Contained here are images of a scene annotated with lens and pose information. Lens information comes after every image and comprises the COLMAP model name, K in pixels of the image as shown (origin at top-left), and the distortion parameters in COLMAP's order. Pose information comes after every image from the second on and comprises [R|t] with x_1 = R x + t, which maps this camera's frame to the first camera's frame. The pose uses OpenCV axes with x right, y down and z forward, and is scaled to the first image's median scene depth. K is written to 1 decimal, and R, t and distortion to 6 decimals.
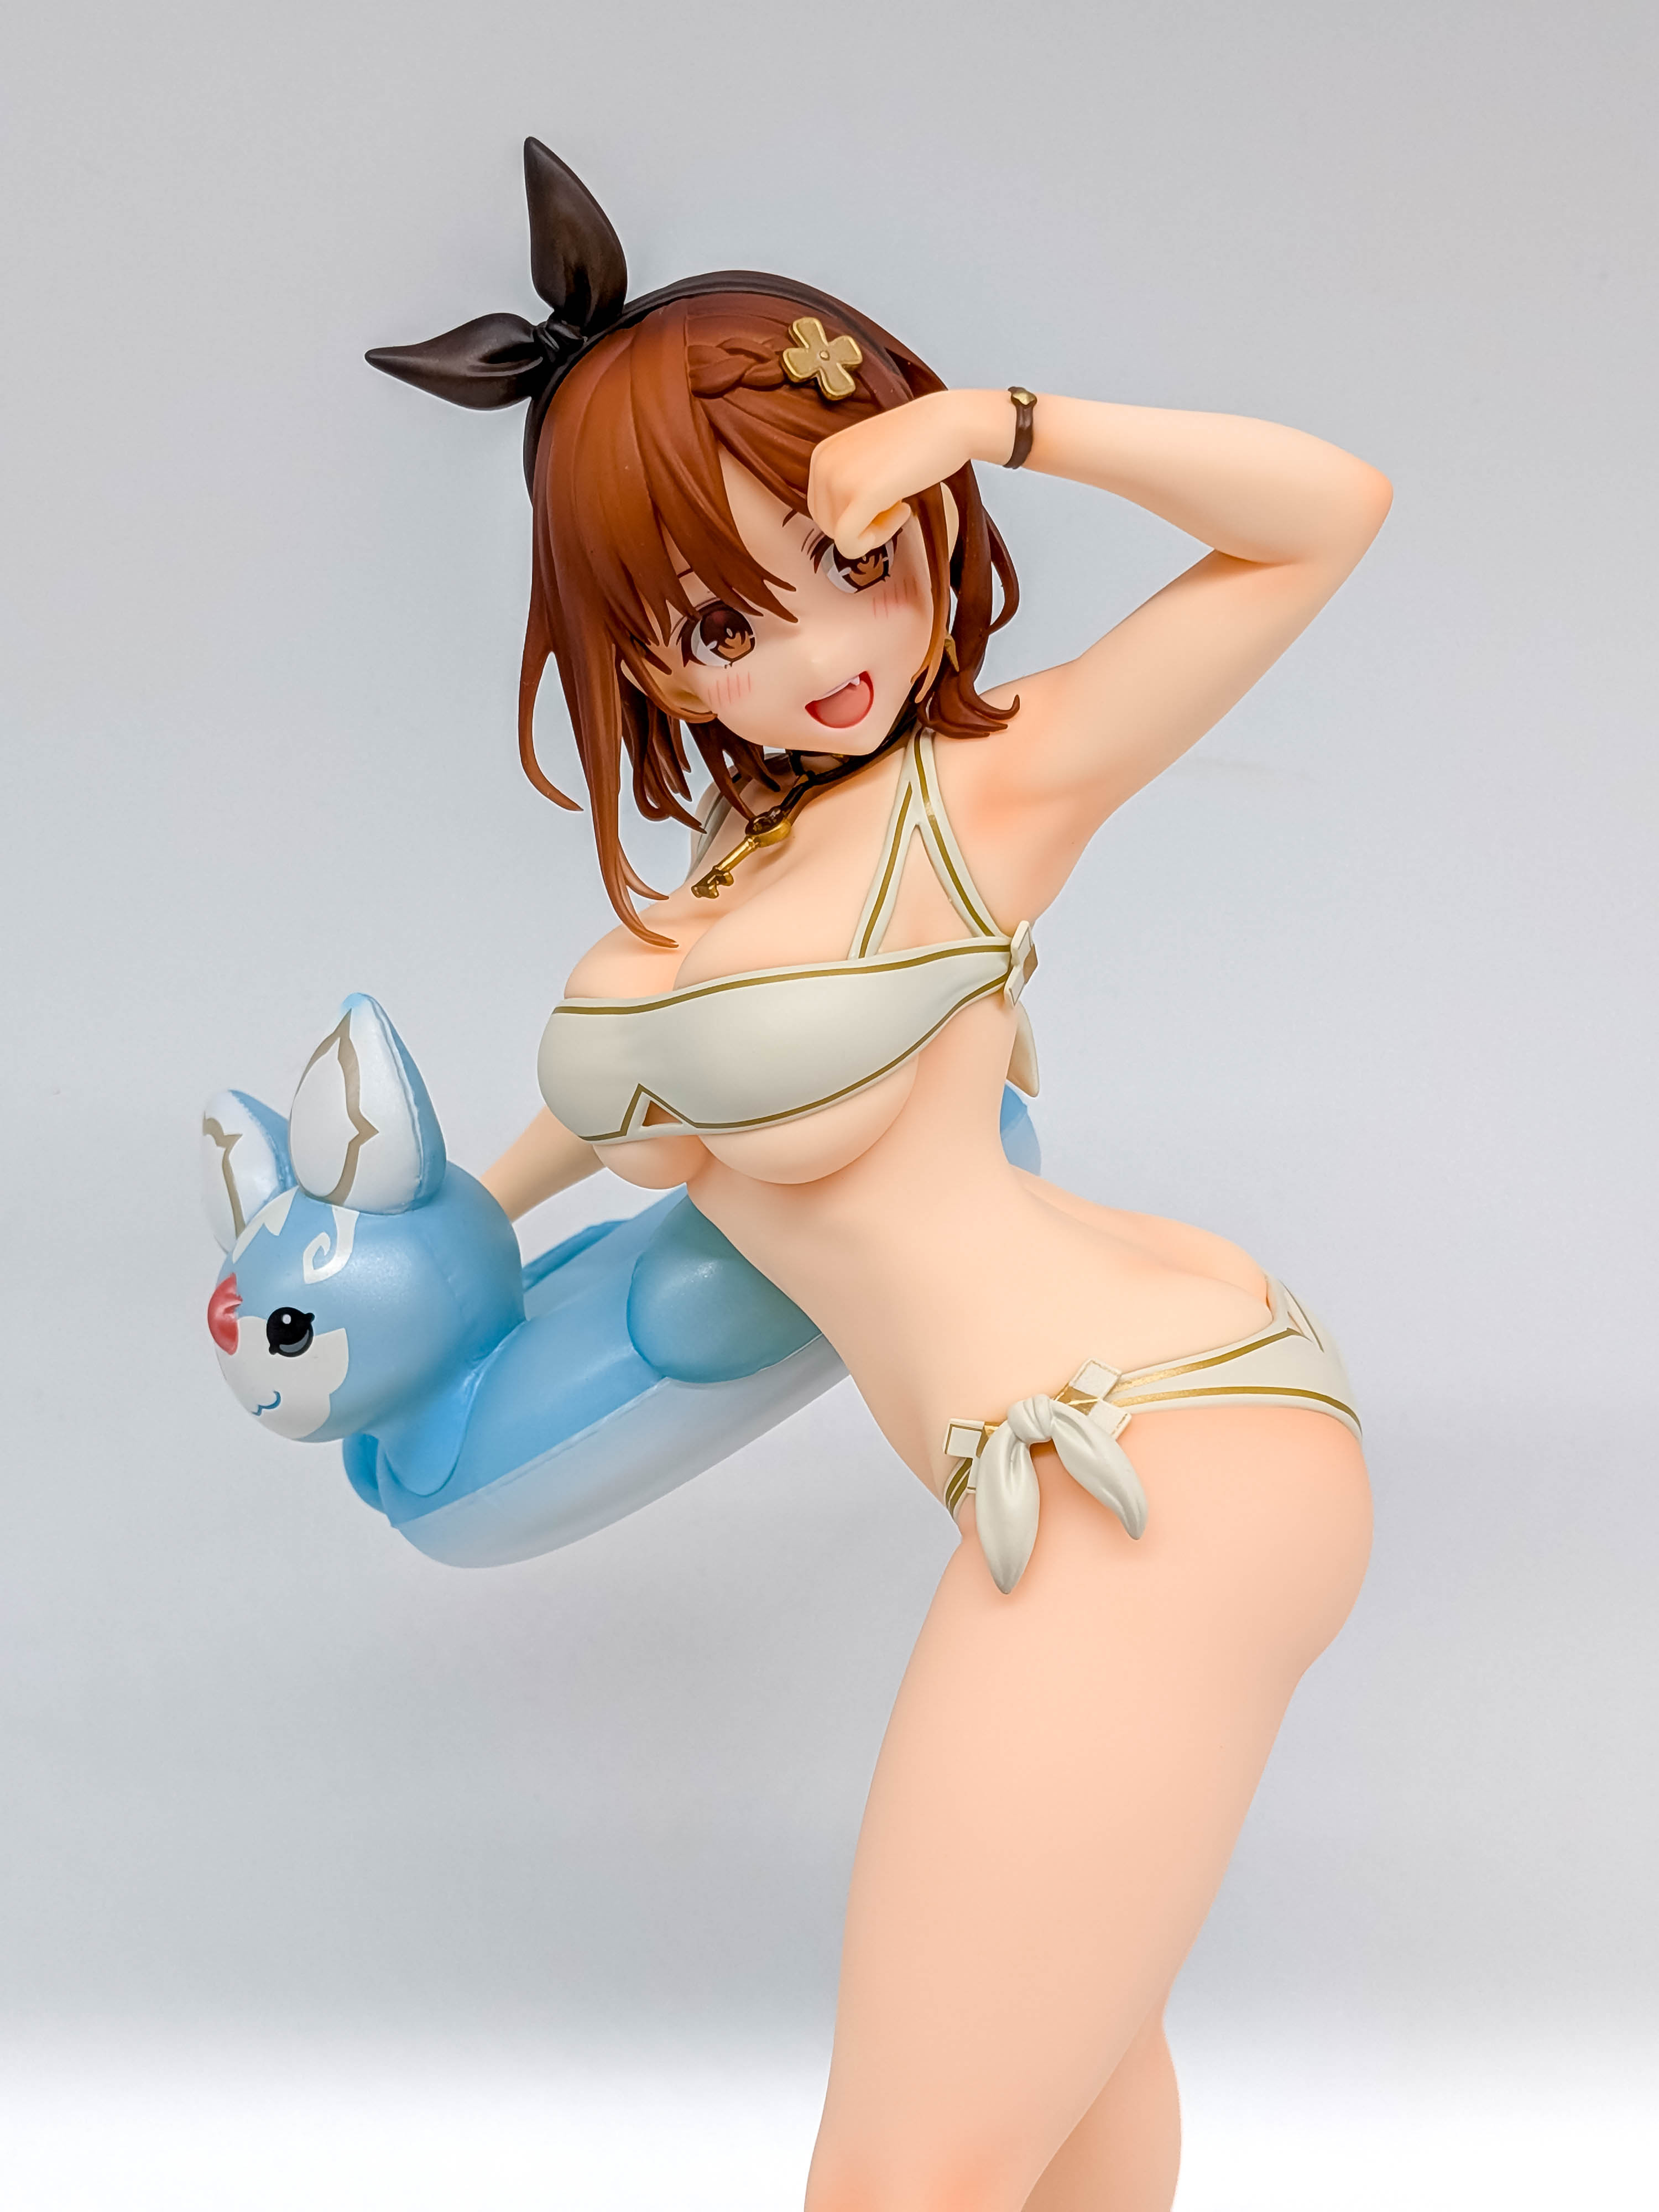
lens RADIAL K [[3242.2, 0, 830.2], [0, 3242.2, 1187.1], [0, 0, 1]] dist [0.084702, 0.000000]
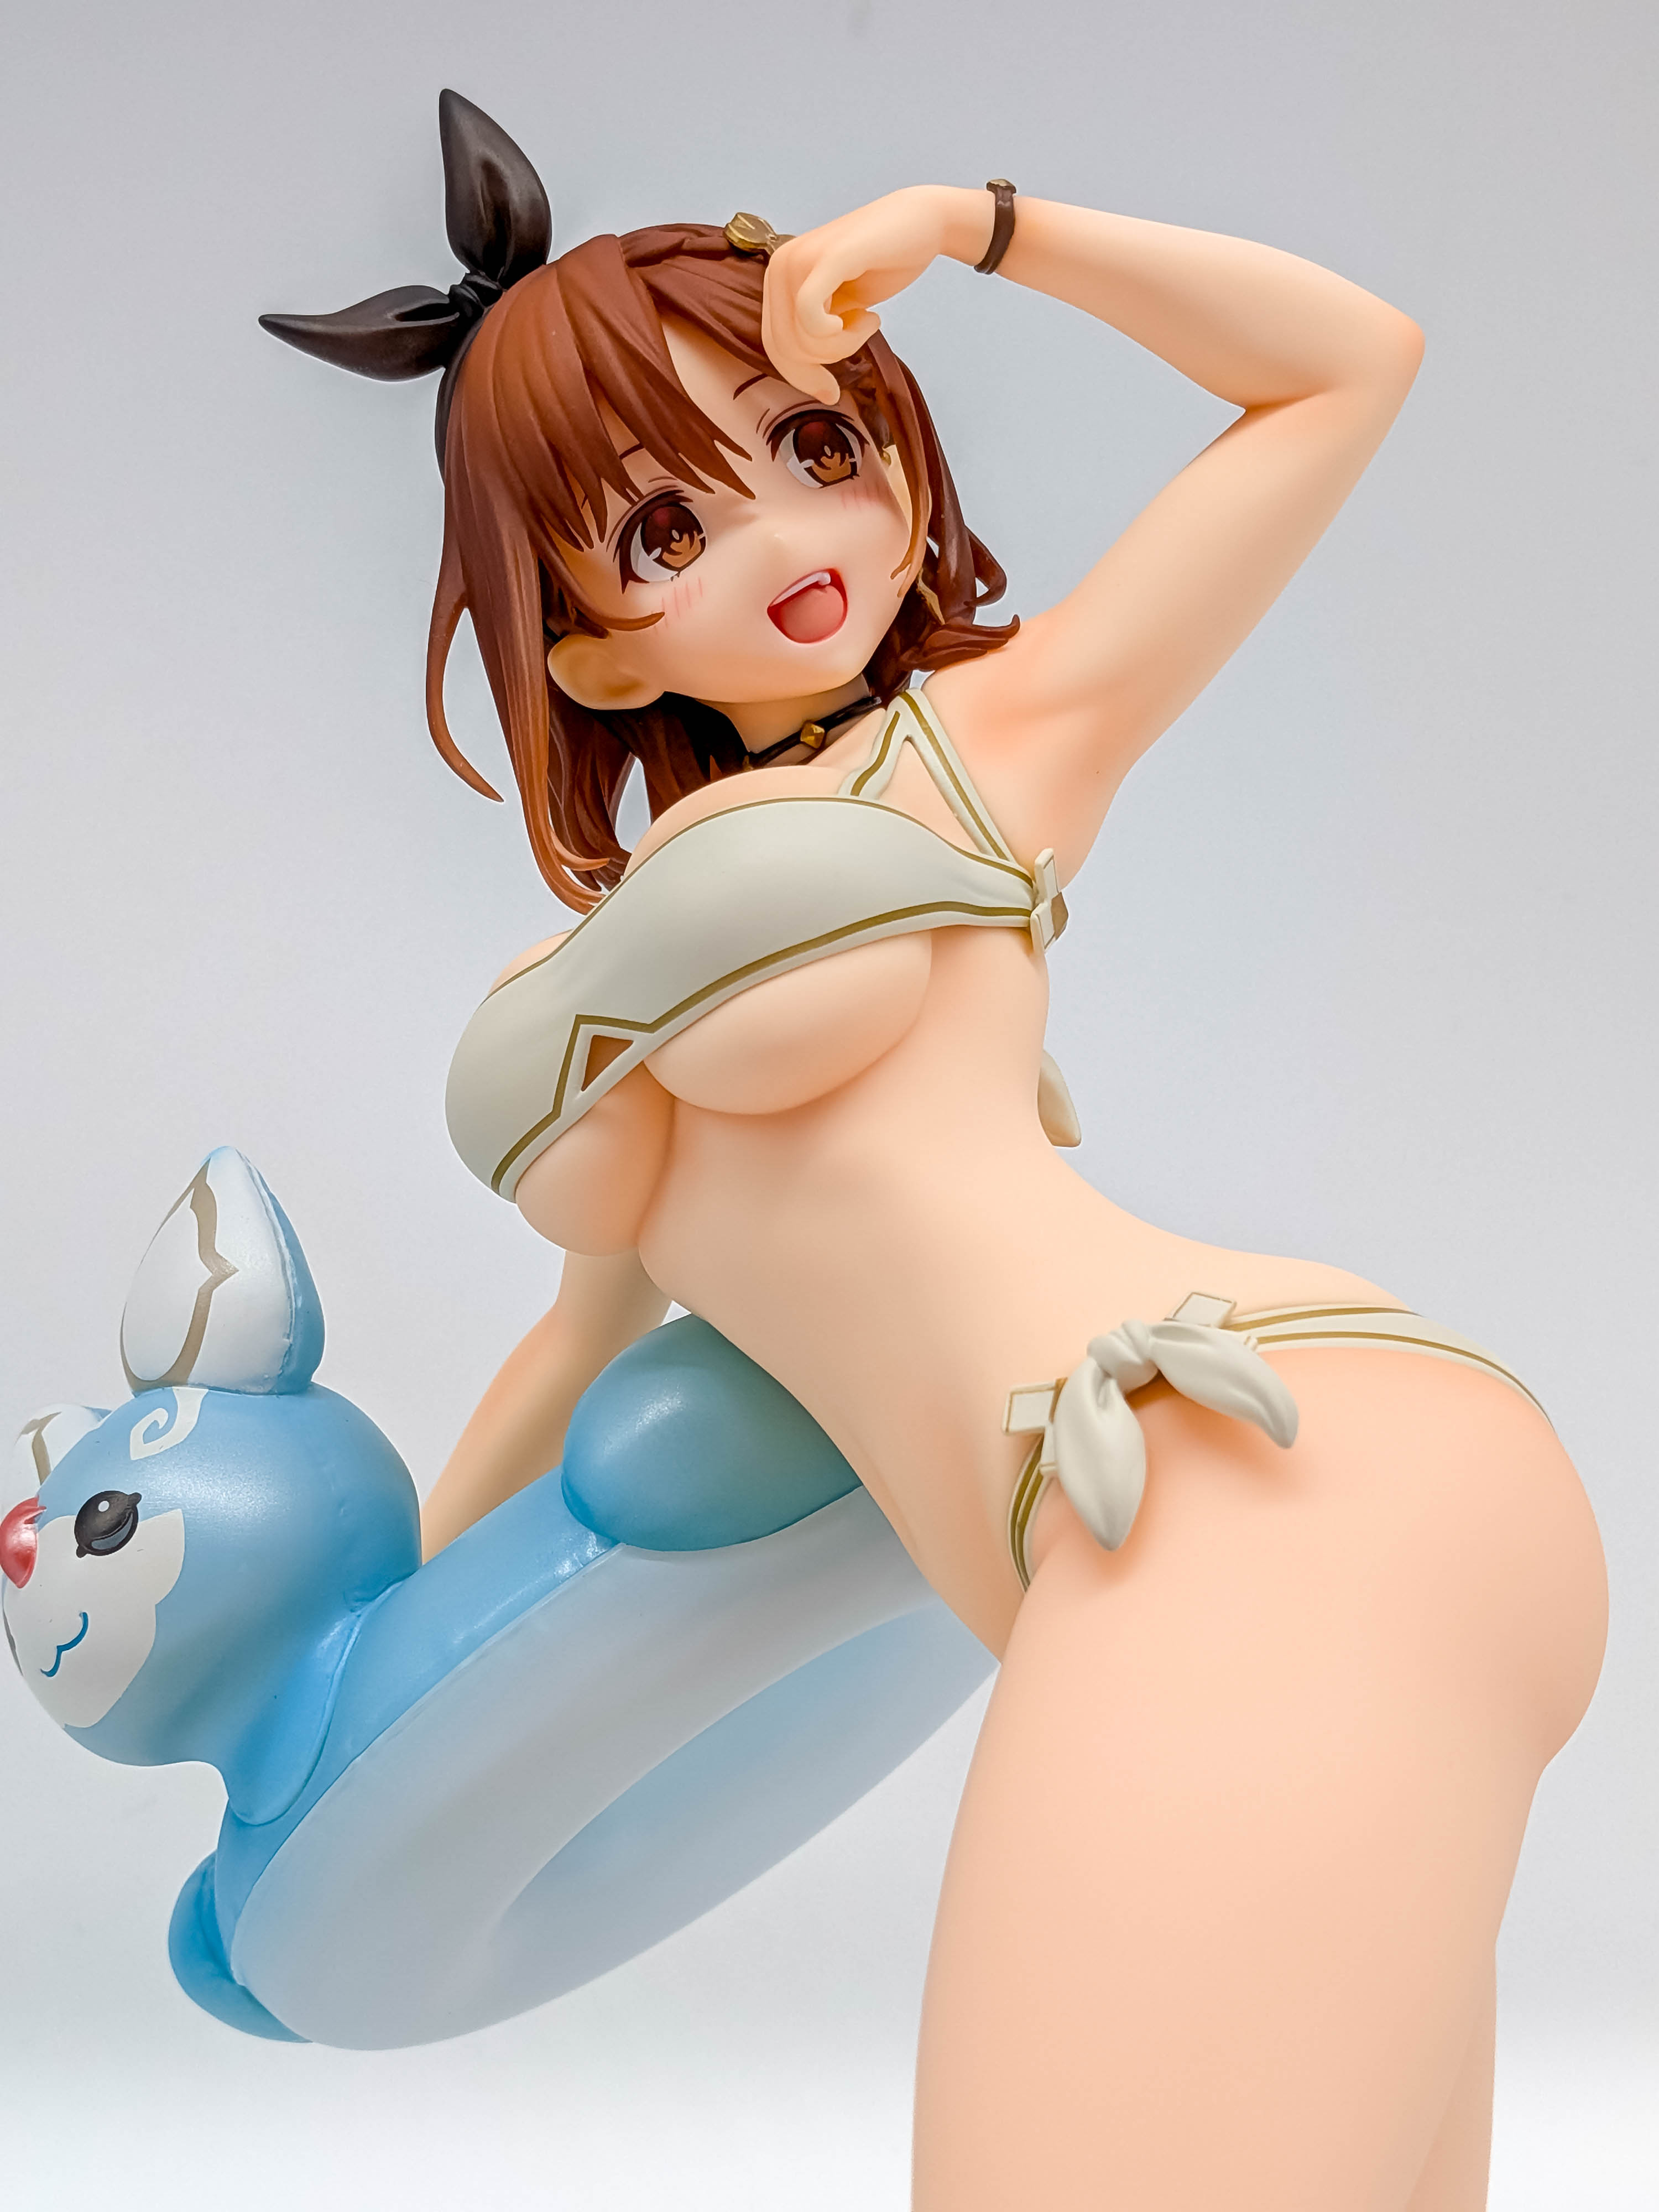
lens RADIAL K [[3262.5, 0, 810.1], [0, 3262.5, 1136.8], [0, 0, 1]] dist [0.065033, 0.000000]
pose [[0.998521, -0.038773, 0.038119, -0.034082], [0.053115, 0.845501, -0.531325, 0.415800], [-0.011629, 0.532564, 0.846310, 0.350496]]
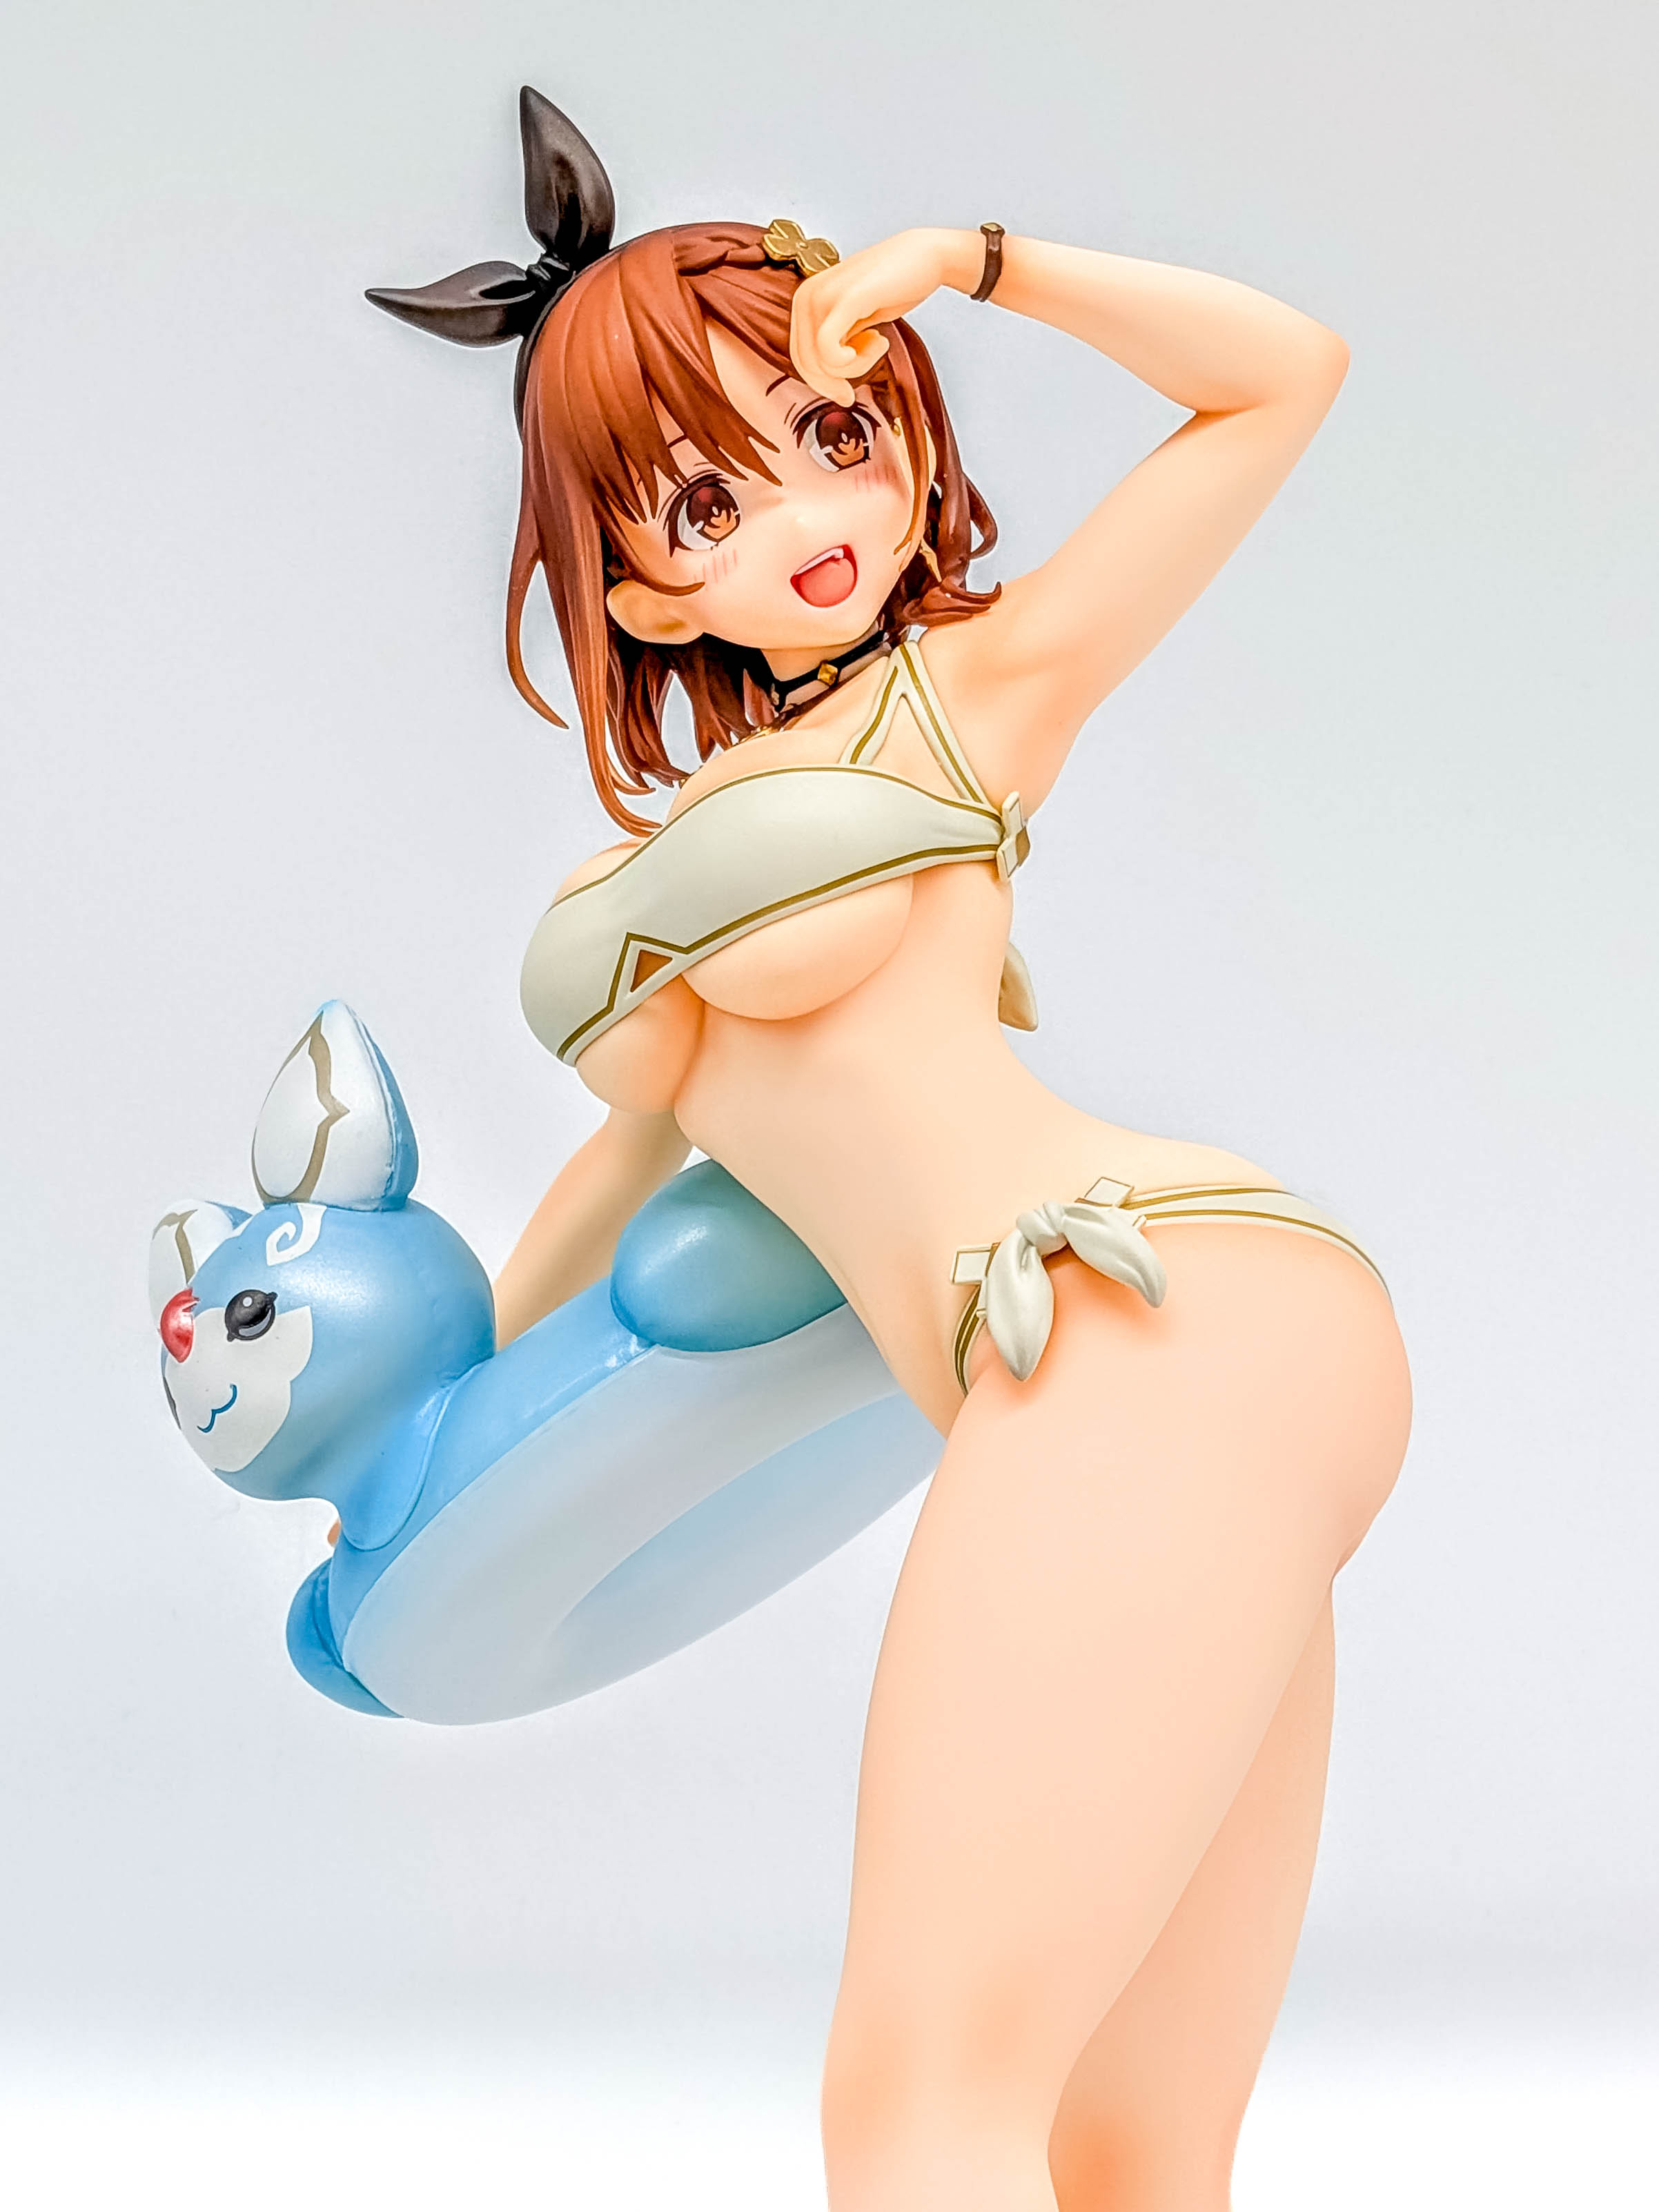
lens RADIAL K [[4027.2, 0, 849.9], [0, 4027.2, 1444.5], [0, 0, 1]] dist [0.042594, 0.000000]
pose [[0.999663, -0.018267, 0.018432, -0.017166], [0.023629, 0.934381, -0.355492, 0.548820], [-0.010729, 0.355808, 0.934497, -0.082931]]
